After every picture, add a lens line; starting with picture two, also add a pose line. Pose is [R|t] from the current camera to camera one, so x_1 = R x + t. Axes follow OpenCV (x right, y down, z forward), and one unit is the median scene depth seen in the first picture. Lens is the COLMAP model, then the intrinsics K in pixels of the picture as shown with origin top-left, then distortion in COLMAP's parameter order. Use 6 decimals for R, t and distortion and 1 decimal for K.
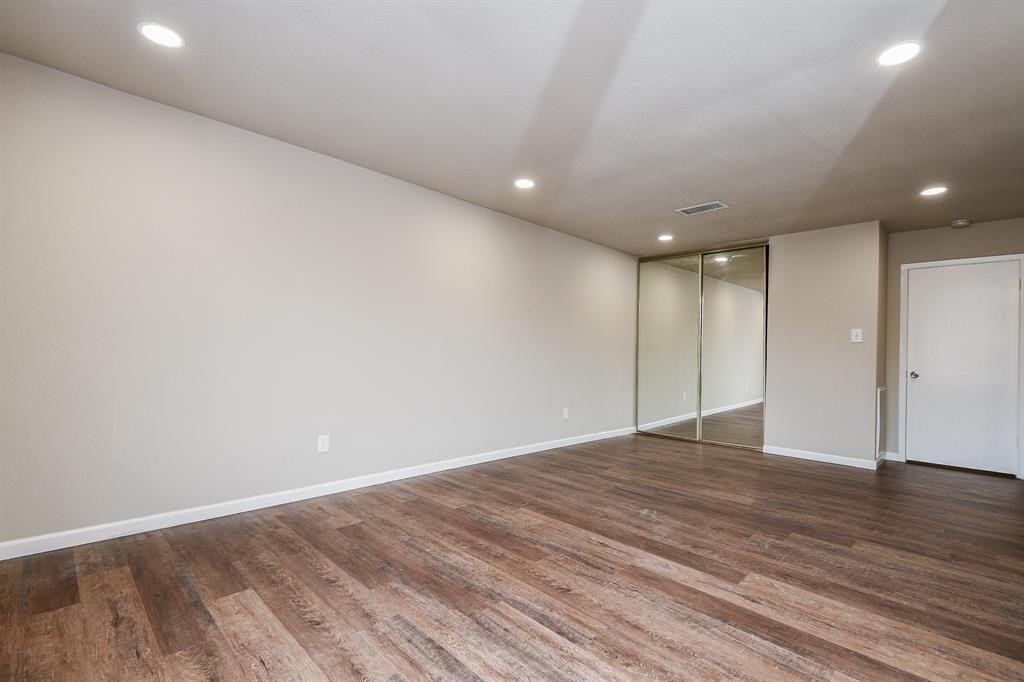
lens RADIAL K [[460.5, 0, 516.2], [0, 460.5, 346.7], [0, 0, 1]] dist [0.013716, -0.017852]
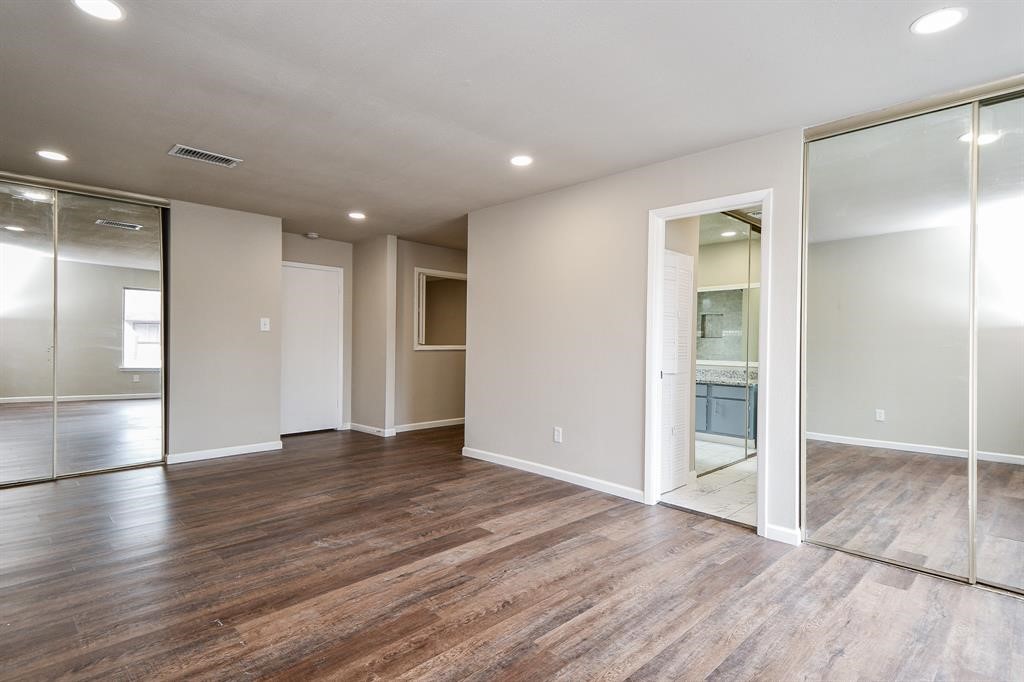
lens RADIAL K [[513.3, 0, 508.8], [0, 513.3, 347.3], [0, 0, 1]] dist [0.032254, -0.013932]
pose [[0.018186, -0.036848, 0.999155, -0.777584], [-0.010932, 0.999254, 0.037051, -0.043074], [-0.999775, -0.011596, 0.017769, 0.794043]]
